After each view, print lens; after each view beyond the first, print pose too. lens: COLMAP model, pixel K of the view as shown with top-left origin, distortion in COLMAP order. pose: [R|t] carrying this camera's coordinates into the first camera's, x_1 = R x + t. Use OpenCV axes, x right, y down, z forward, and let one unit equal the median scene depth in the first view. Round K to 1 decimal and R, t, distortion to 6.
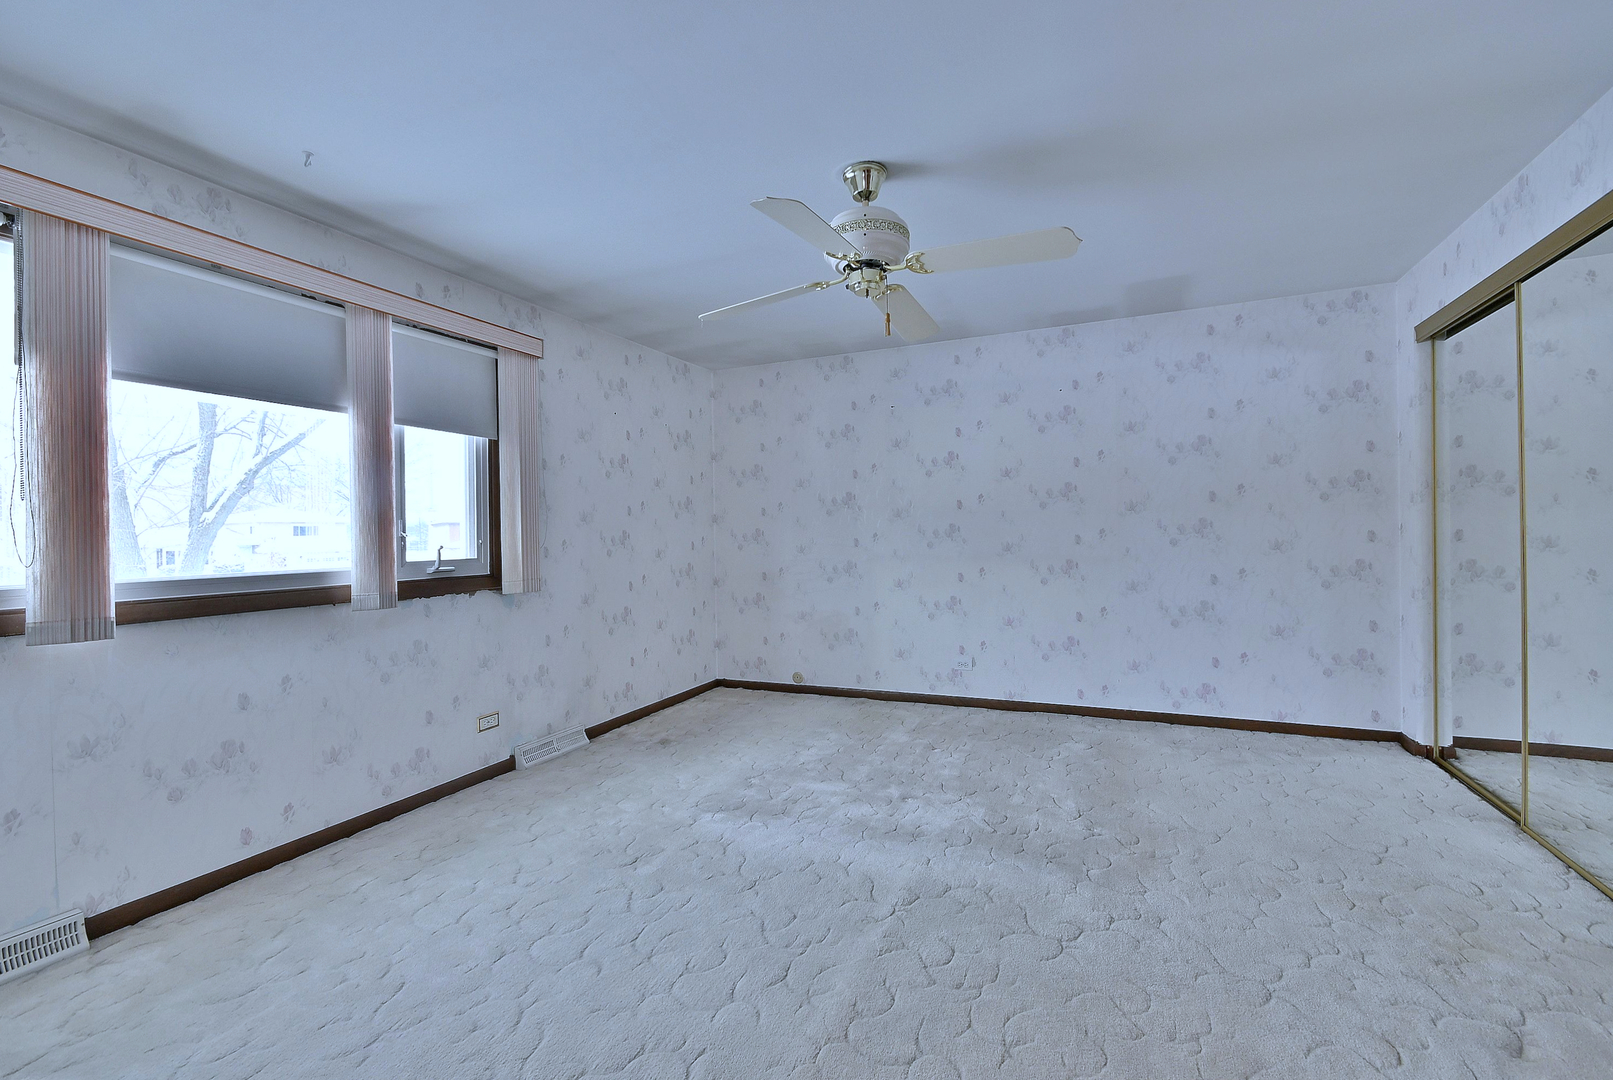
lens RADIAL K [[725.9, 0, 802.9], [0, 725.9, 530.2], [0, 0, 1]] dist [0.000257, -0.000350]
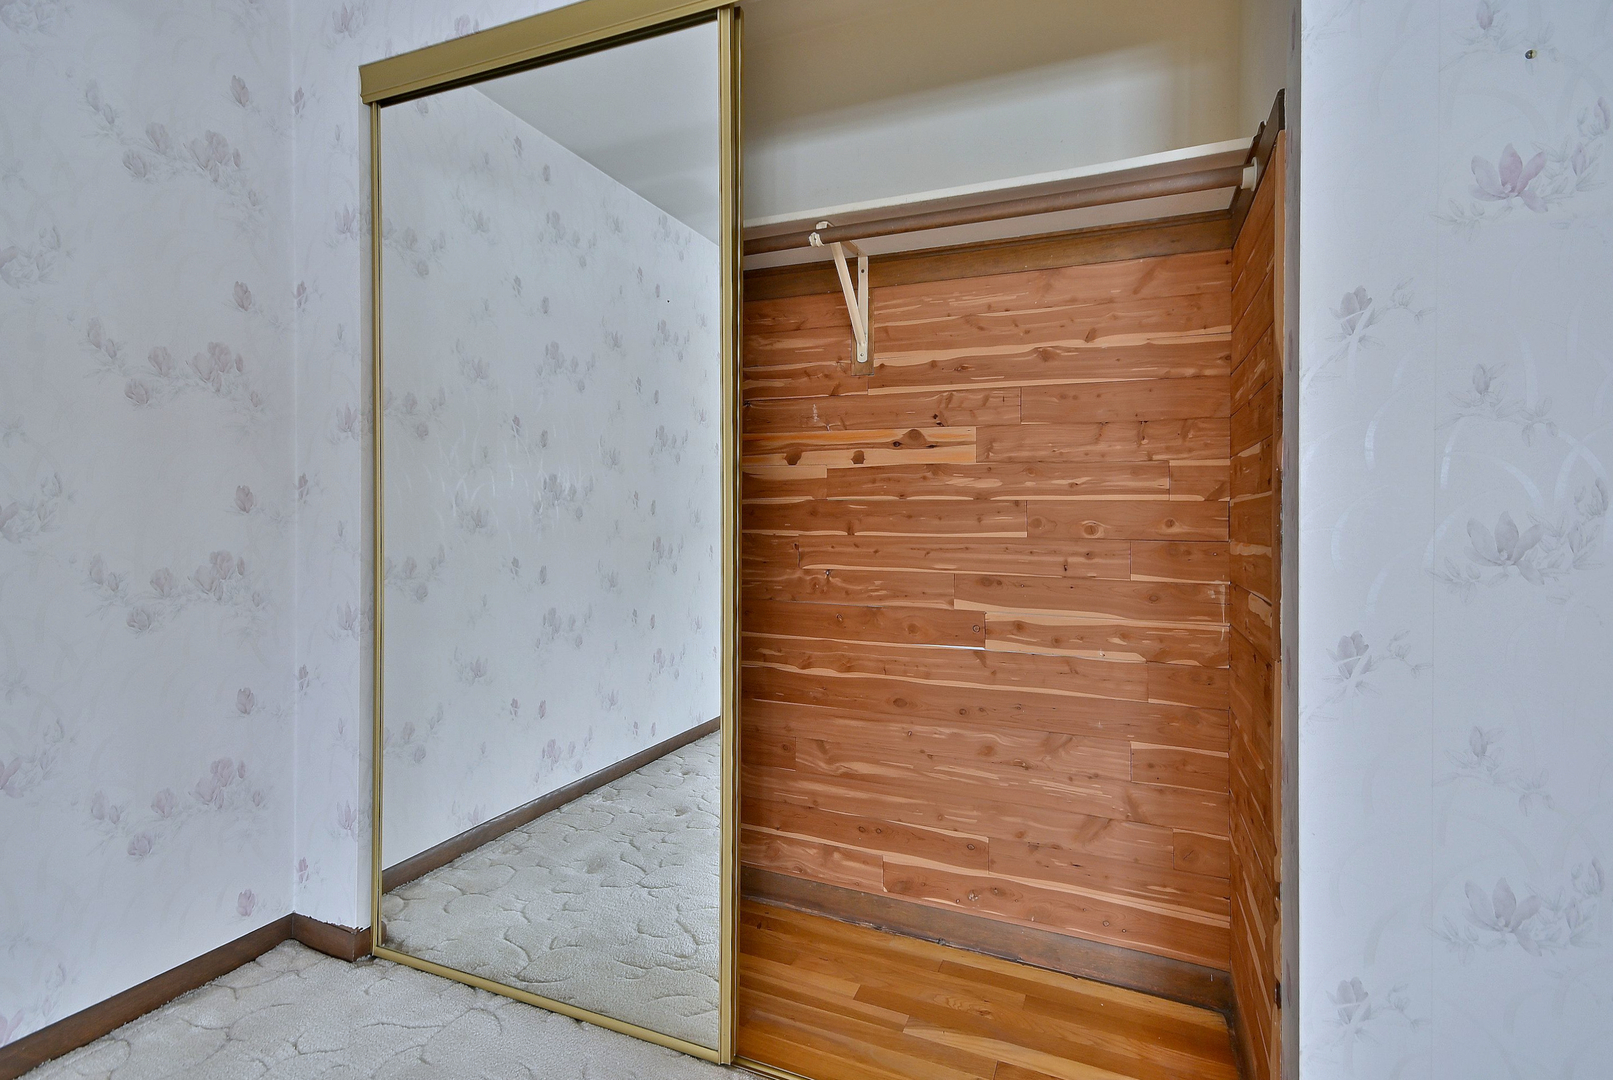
lens RADIAL K [[725.9, 0, 802.9], [0, 725.9, 530.2], [0, 0, 1]] dist [0.000257, -0.000350]
pose [[-0.014186, -0.001206, 0.999899, 0.336572], [-0.025057, 0.999686, 0.000851, 0.018148], [-0.999585, -0.025042, -0.014212, 0.668240]]
